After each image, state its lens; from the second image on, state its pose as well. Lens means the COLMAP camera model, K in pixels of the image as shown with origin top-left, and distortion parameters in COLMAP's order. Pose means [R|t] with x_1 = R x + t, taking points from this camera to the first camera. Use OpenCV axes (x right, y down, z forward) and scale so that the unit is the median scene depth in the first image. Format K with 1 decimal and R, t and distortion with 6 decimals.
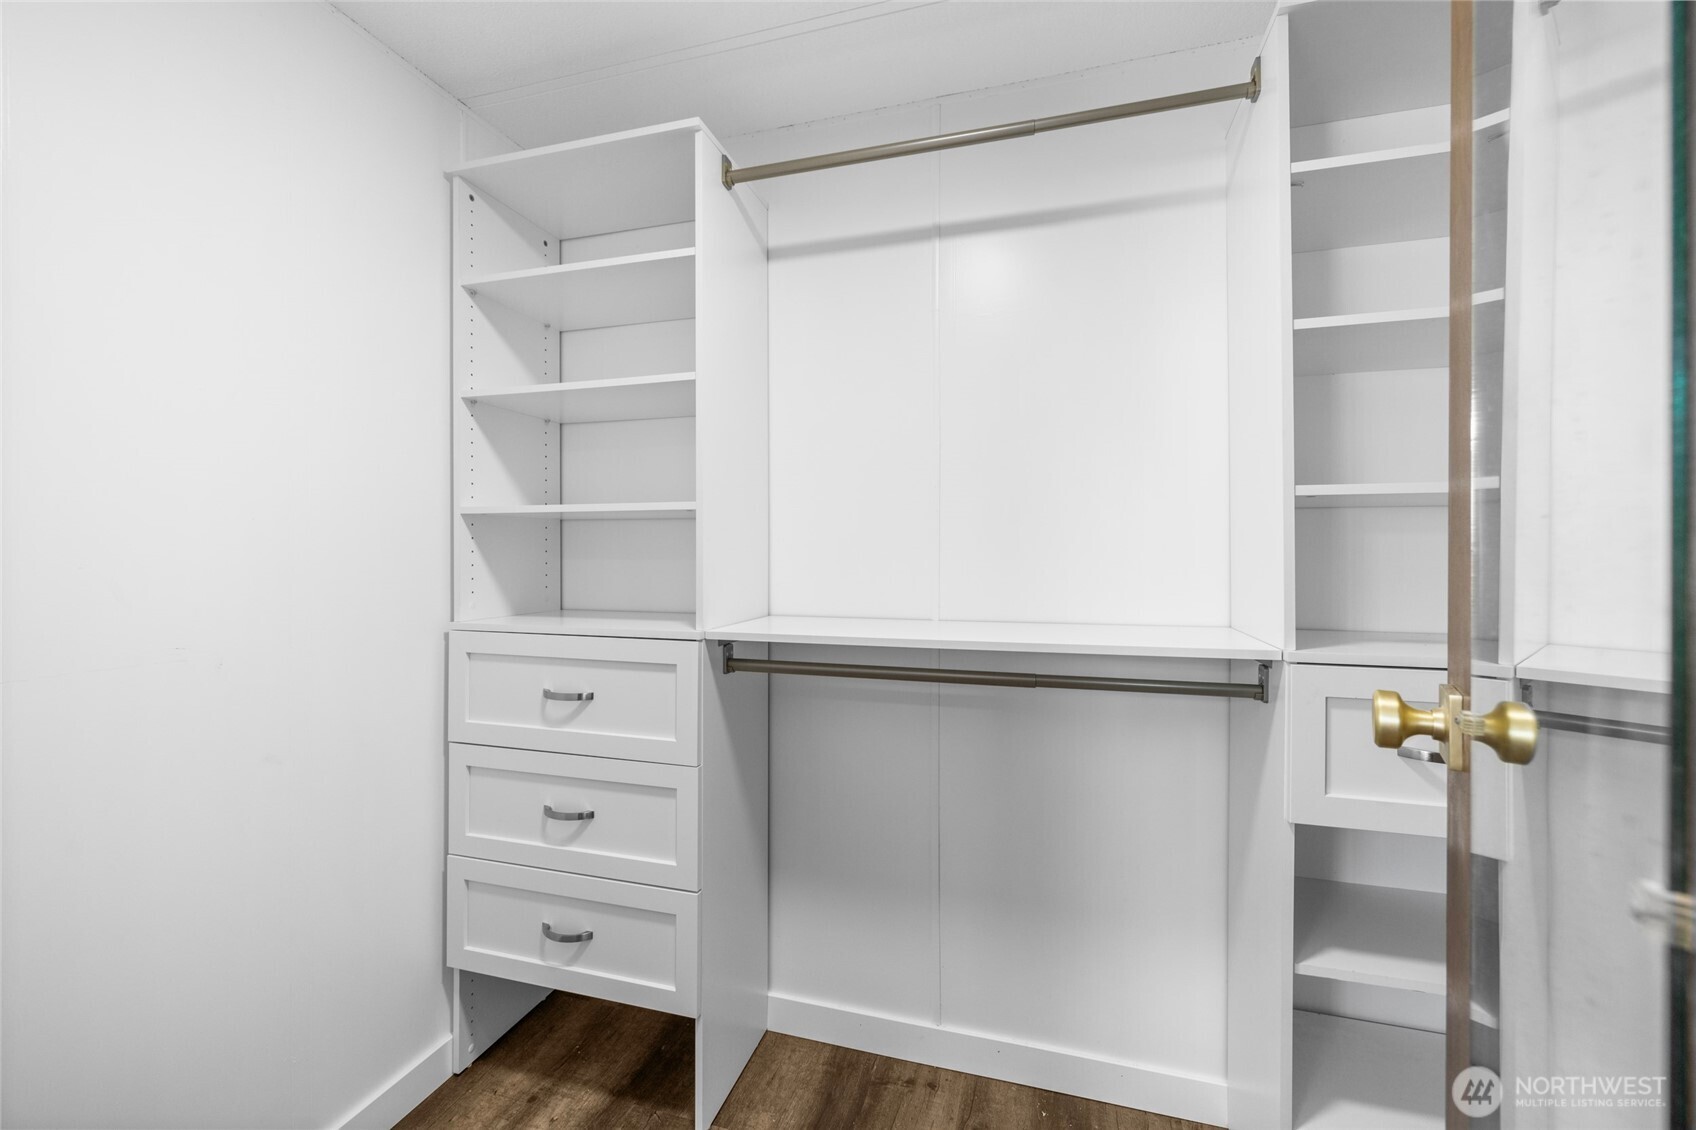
lens RADIAL K [[716.4, 0, 853.4], [0, 716.4, 562.8], [0, 0, 1]] dist [0.001289, -0.000326]
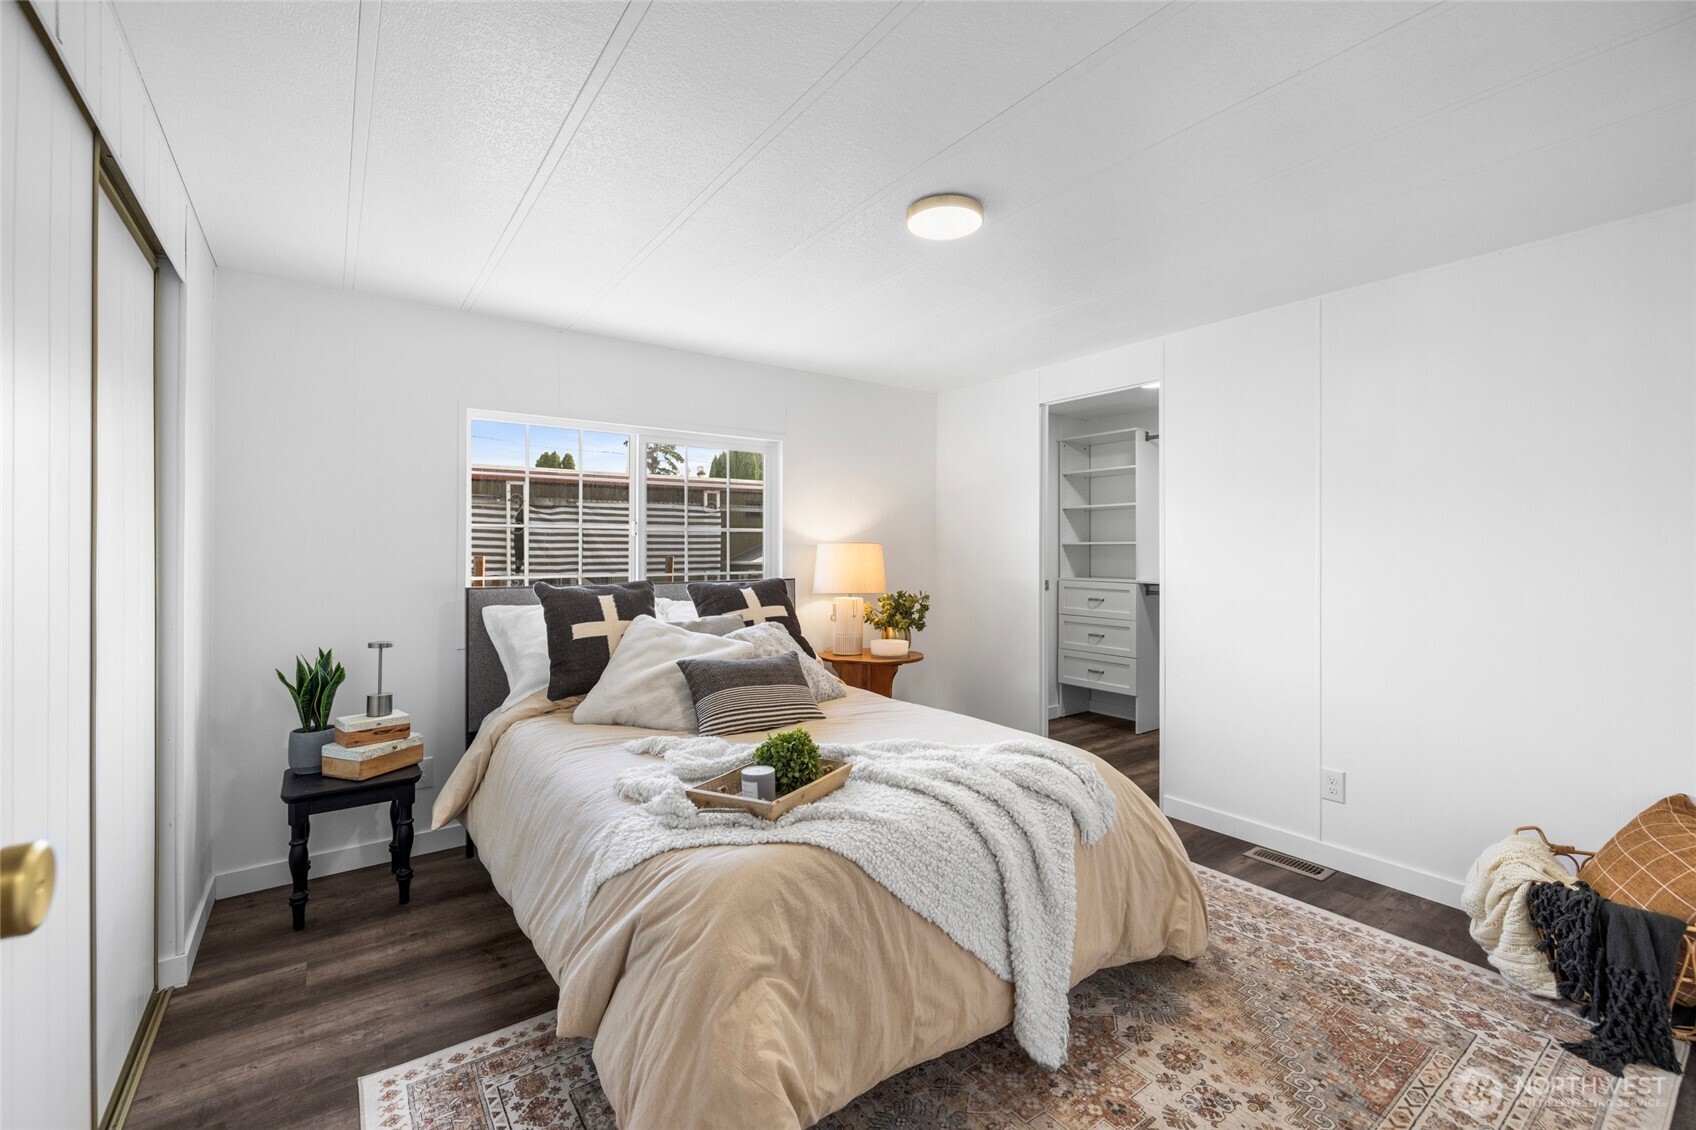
lens RADIAL K [[716.4, 0, 848.4], [0, 716.4, 558.3], [0, 0, 1]] dist [0.001289, -0.000326]
pose [[0.807359, 0.000215, -0.590061, 0.600130], [-0.000467, 1.000000, -0.000274, -0.004982], [0.590061, 0.000497, 0.807358, -2.230272]]
